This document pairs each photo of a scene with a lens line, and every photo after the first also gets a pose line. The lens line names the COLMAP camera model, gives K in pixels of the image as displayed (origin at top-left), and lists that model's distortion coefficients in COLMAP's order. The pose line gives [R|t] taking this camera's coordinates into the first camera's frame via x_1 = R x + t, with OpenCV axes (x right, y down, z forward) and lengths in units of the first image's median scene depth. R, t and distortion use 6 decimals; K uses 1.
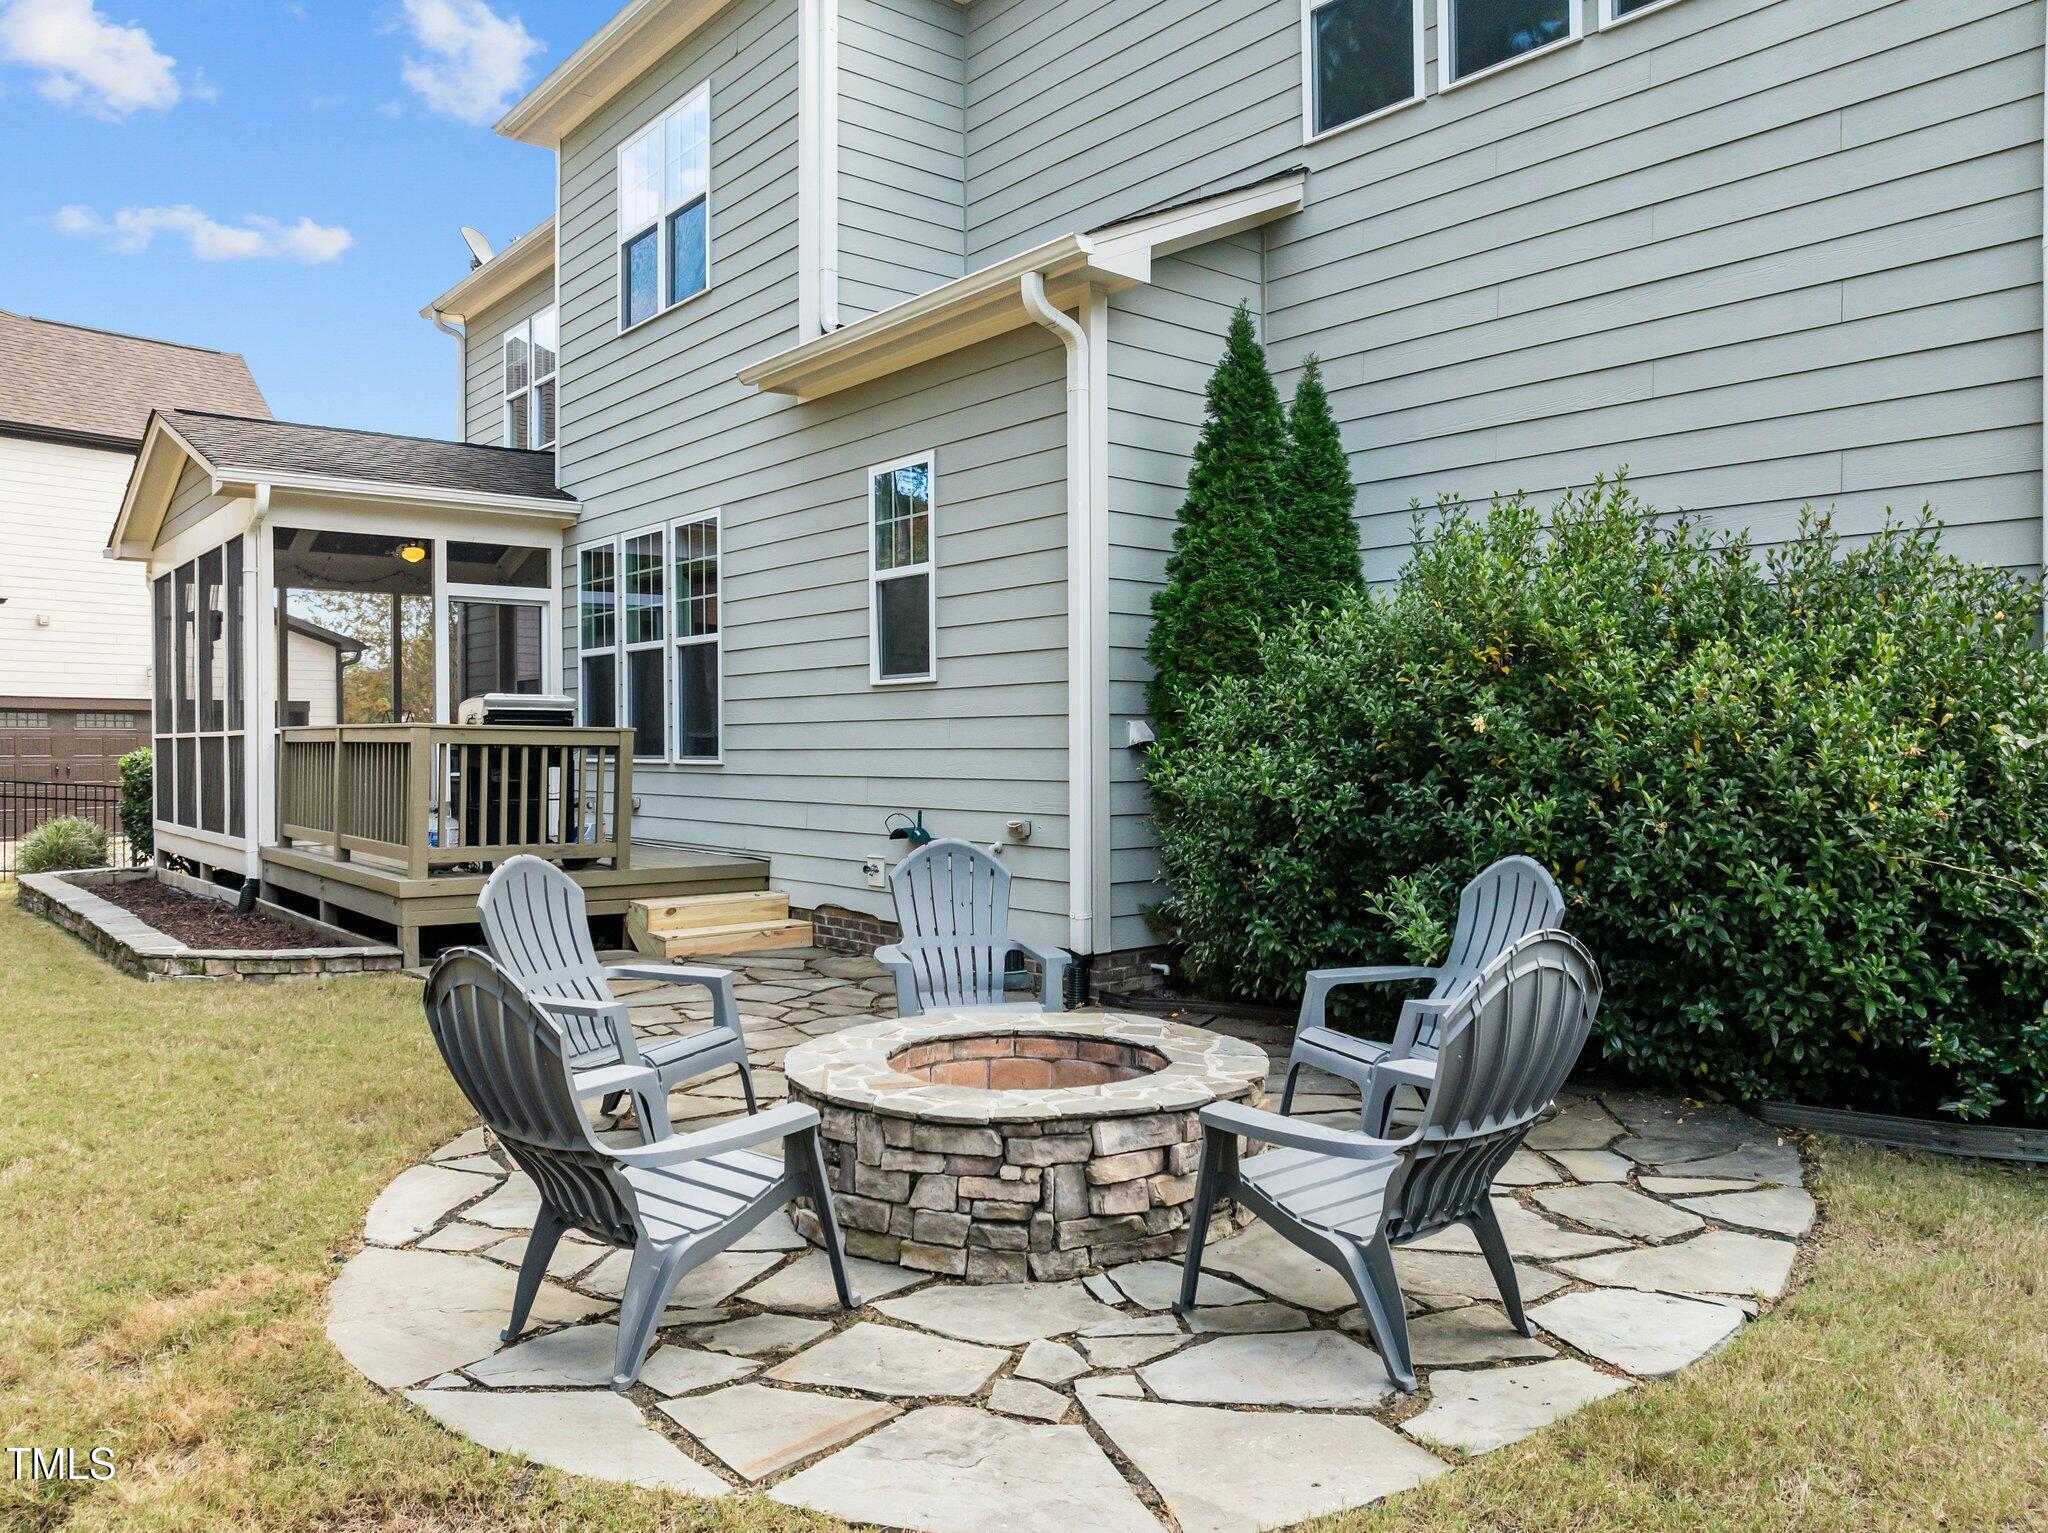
lens RADIAL K [[1480.4, 0, 1033.2], [0, 1480.4, 759.3], [0, 0, 1]] dist [-0.035083, 0.000282]
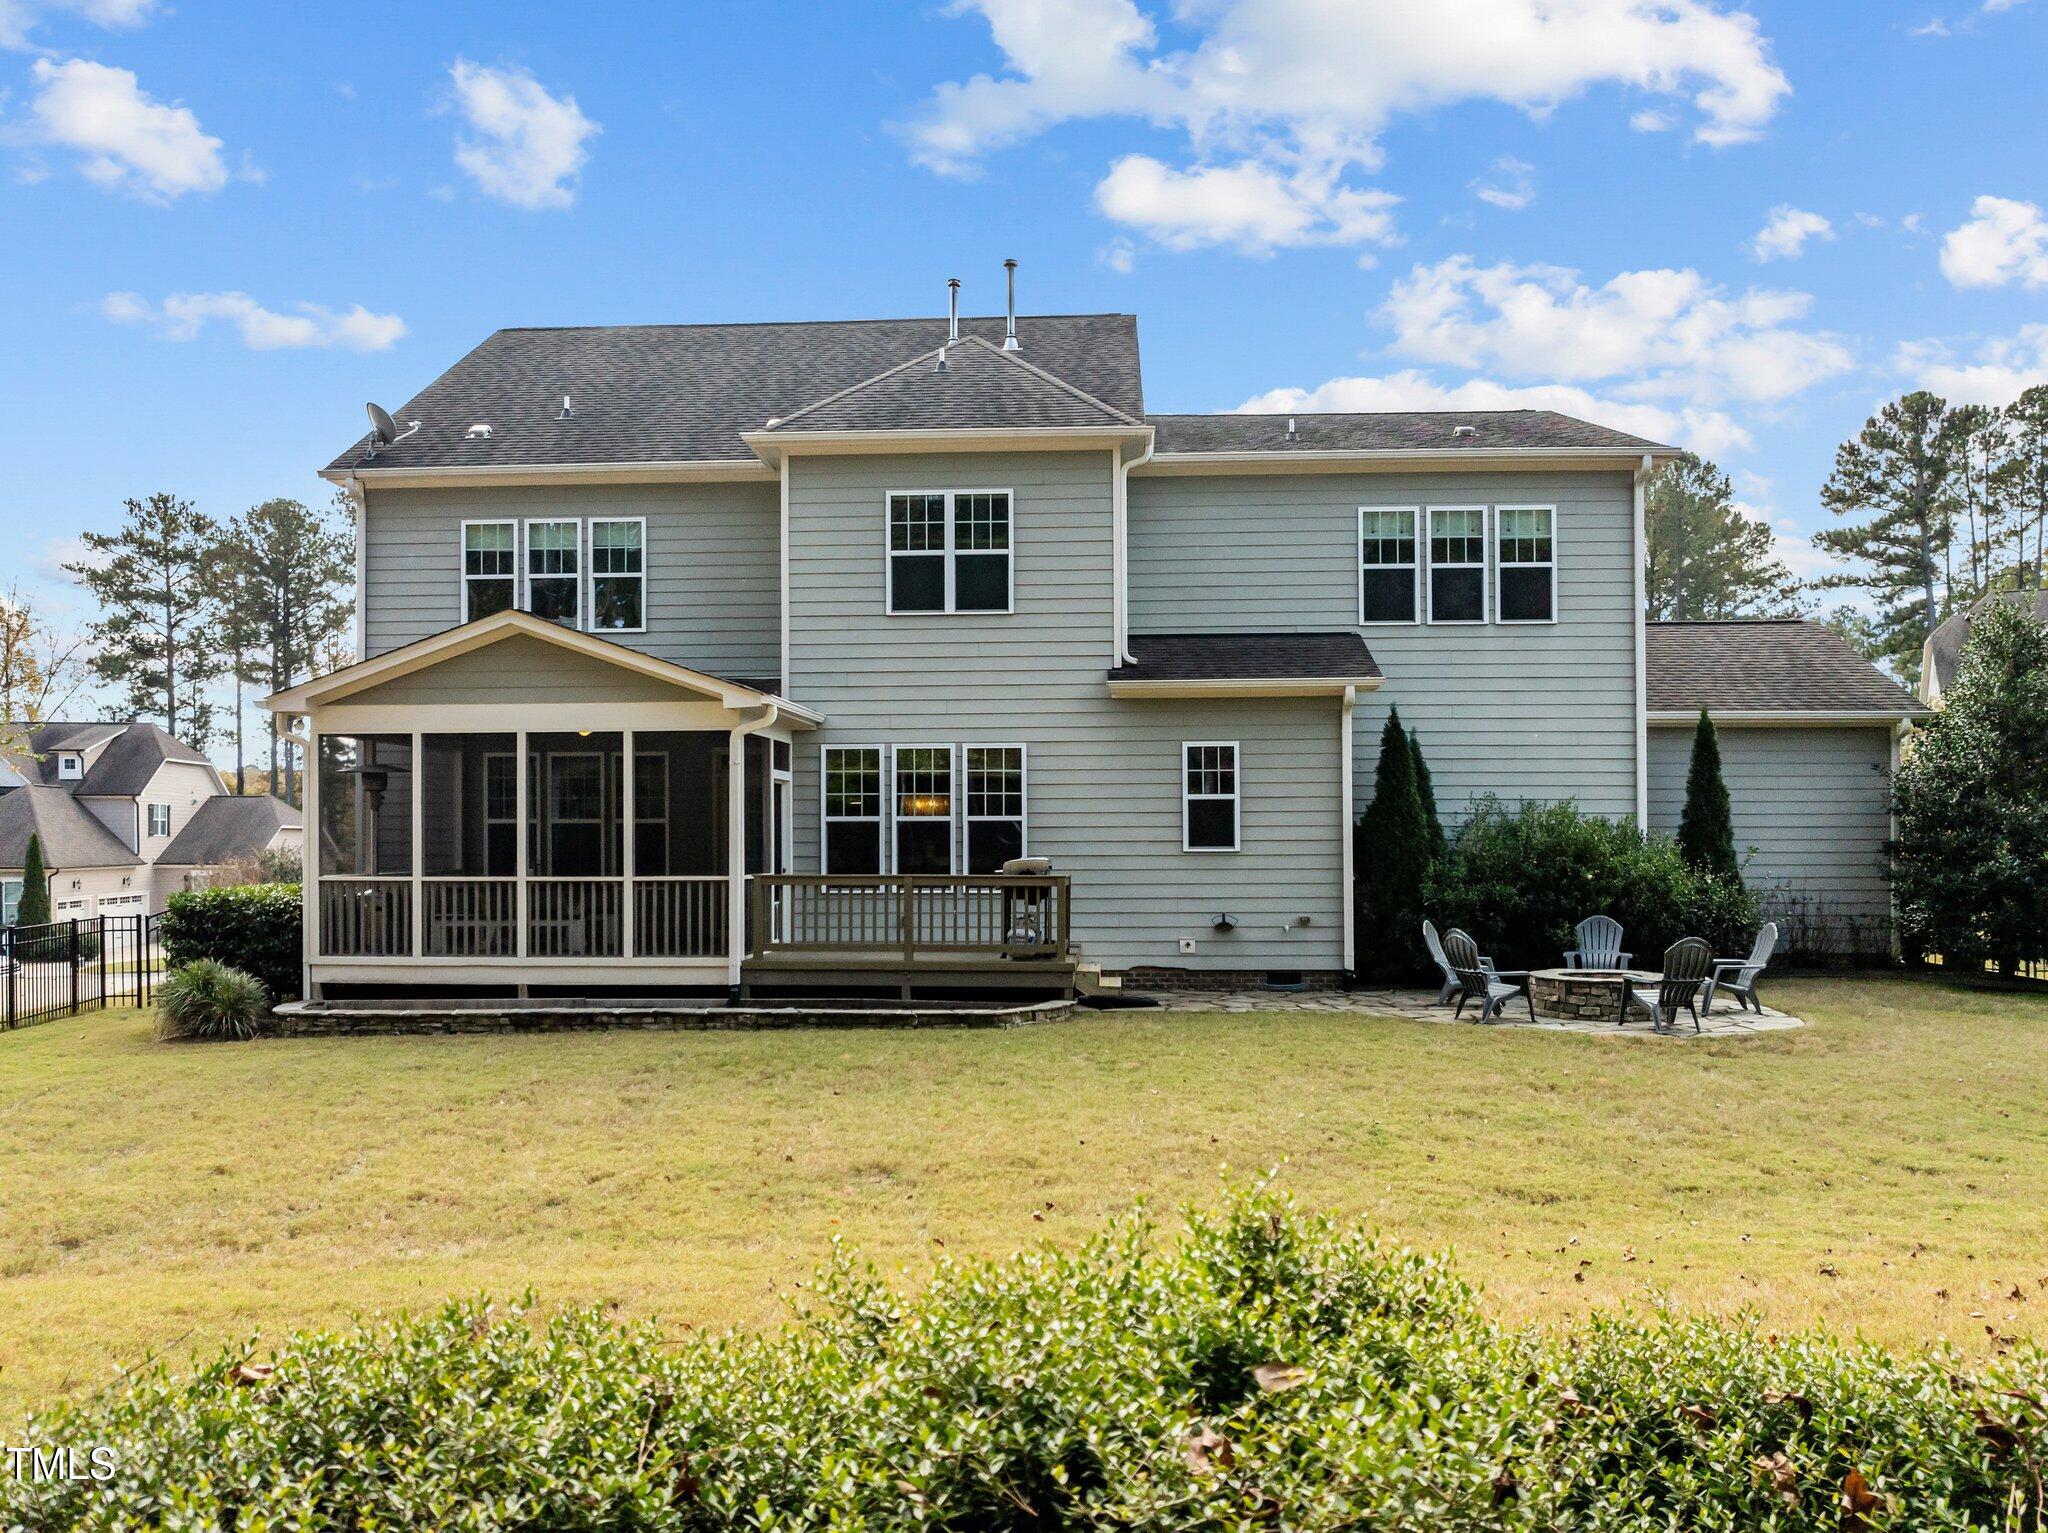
lens RADIAL K [[1463.5, 0, 1024.5], [0, 1463.5, 825.4], [0, 0, 1]] dist [-0.034456, -0.004210]
pose [[0.679479, 0.001902, 0.733692, -1.522118], [0.010170, 0.999876, -0.012011, -0.057382], [-0.733624, 0.015623, 0.679376, -0.156326]]
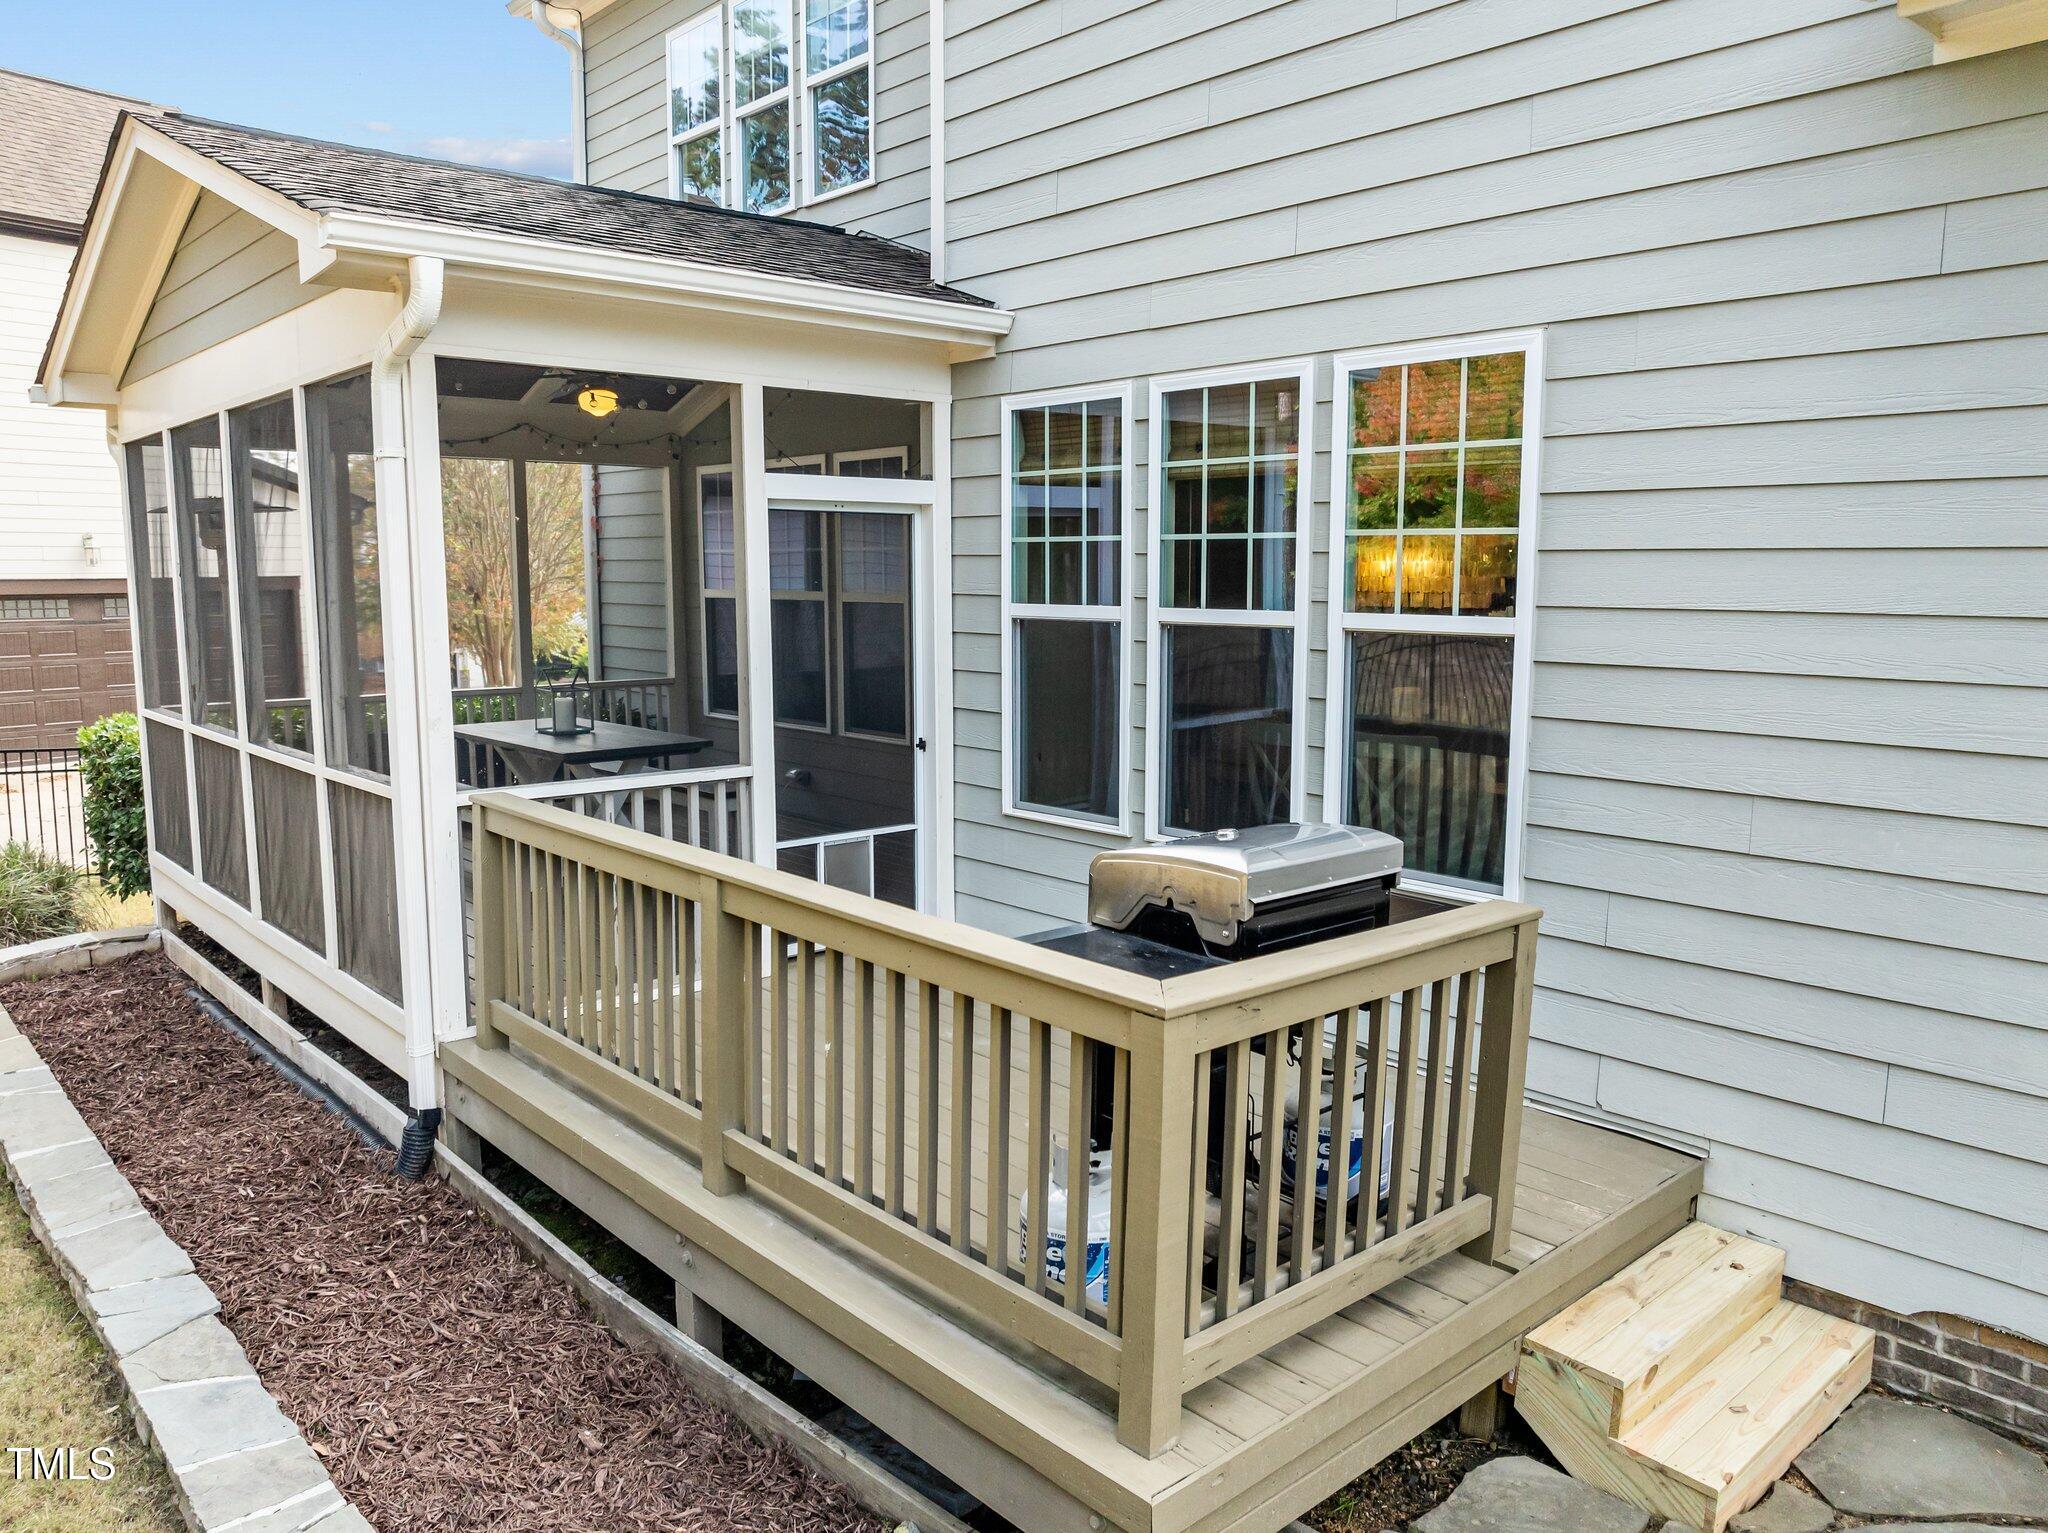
lens RADIAL K [[1456.3, 0, 1029.1], [0, 1456.3, 755.3], [0, 0, 1]] dist [-0.036372, 0.016012]
pose [[0.998926, -0.001579, 0.046316, -0.399269], [-0.003868, 0.993091, 0.117280, -0.100100], [-0.046181, -0.117333, 0.992018, 0.597737]]
